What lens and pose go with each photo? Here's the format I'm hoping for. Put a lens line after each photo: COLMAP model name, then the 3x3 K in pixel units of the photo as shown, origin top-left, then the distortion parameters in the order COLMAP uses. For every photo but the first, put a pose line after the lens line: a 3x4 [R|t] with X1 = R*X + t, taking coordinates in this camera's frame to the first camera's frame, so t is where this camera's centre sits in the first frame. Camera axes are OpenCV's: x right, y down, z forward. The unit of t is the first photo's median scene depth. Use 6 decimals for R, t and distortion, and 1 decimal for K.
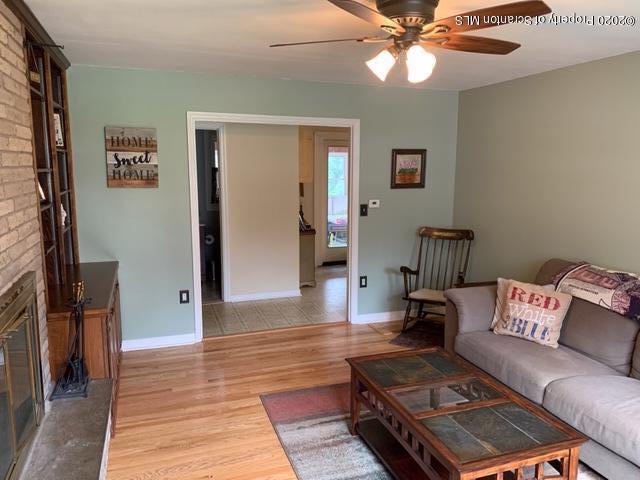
lens RADIAL K [[482.7, 0, 320.0], [0, 482.7, 240.0], [0, 0, 1]] dist [0.004384, 0.001904]
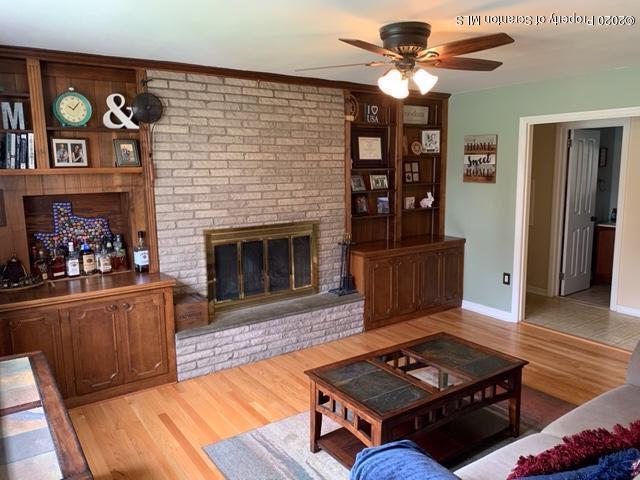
lens RADIAL K [[492.9, 0, 320.0], [0, 492.9, 240.0], [0, 0, 1]] dist [0.001496, 0.000443]
pose [[0.262987, 0.142030, -0.954288, 0.771525], [-0.136592, 0.984623, 0.108902, -0.044293], [0.955081, 0.101708, 0.278343, 0.256826]]
